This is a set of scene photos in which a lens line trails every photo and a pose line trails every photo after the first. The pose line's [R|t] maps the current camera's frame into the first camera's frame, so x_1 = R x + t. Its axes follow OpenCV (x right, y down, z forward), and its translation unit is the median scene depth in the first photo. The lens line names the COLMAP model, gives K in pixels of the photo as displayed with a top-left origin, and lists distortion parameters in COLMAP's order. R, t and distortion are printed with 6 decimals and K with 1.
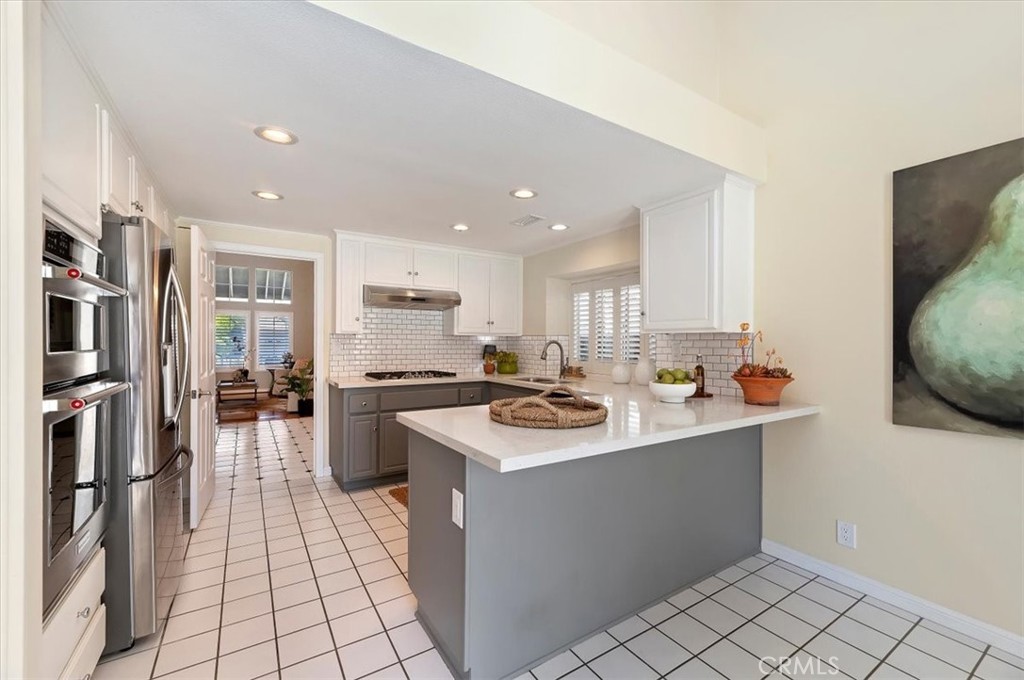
lens RADIAL K [[420.6, 0, 509.9], [0, 420.6, 342.0], [0, 0, 1]] dist [-0.000068, -0.000019]
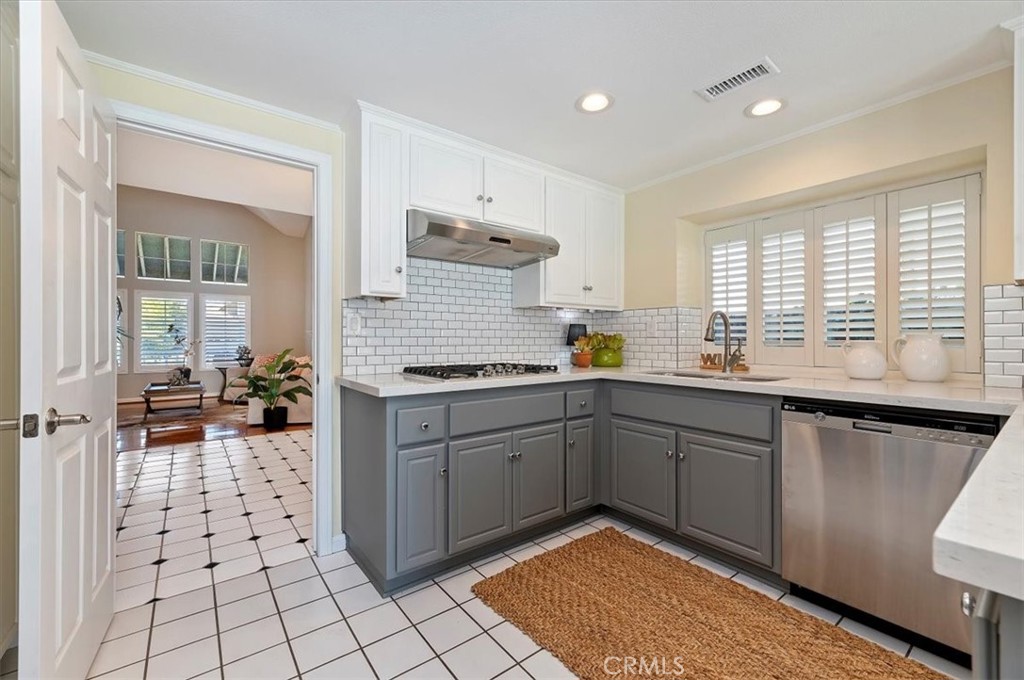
lens RADIAL K [[420.6, 0, 511.8], [0, 420.6, 336.1], [0, 0, 1]] dist [0.000169, 0.000182]
pose [[0.995534, -0.005248, 0.094261, -0.218035], [0.005899, 0.999961, -0.006639, 0.030303], [-0.094222, 0.007165, 0.995525, 0.355240]]
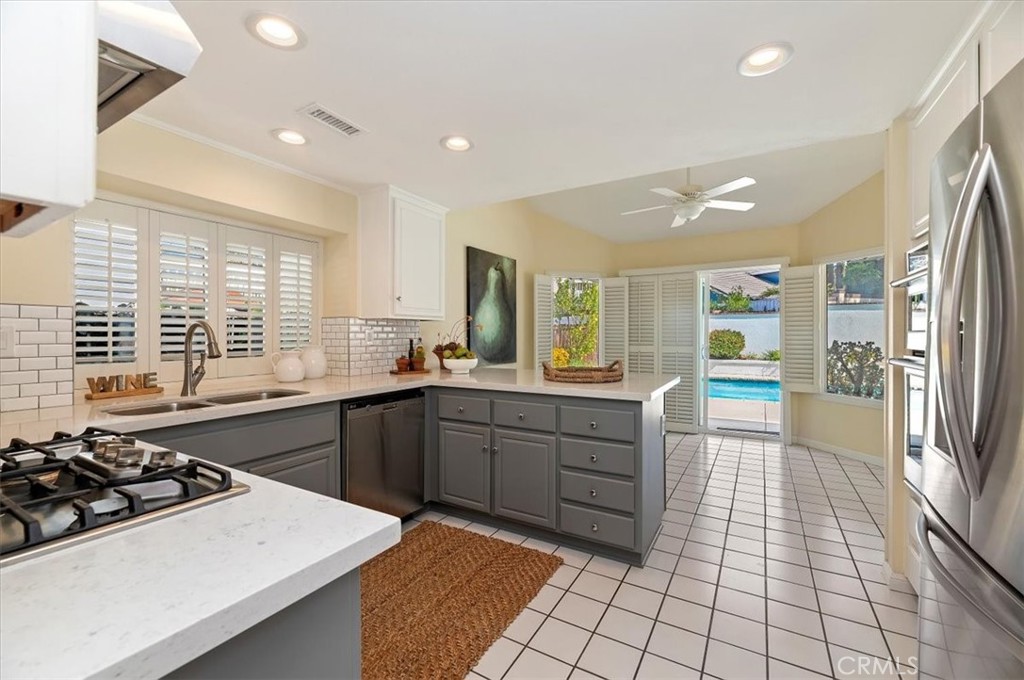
lens RADIAL K [[420.6, 0, 511.8], [0, 420.6, 336.1], [0, 0, 1]] dist [0.000169, 0.000182]
pose [[-0.454700, -0.009433, 0.890595, -0.445129], [-0.002352, 0.999953, 0.009390, 0.007483], [-0.890641, 0.002175, -0.454701, 0.761513]]
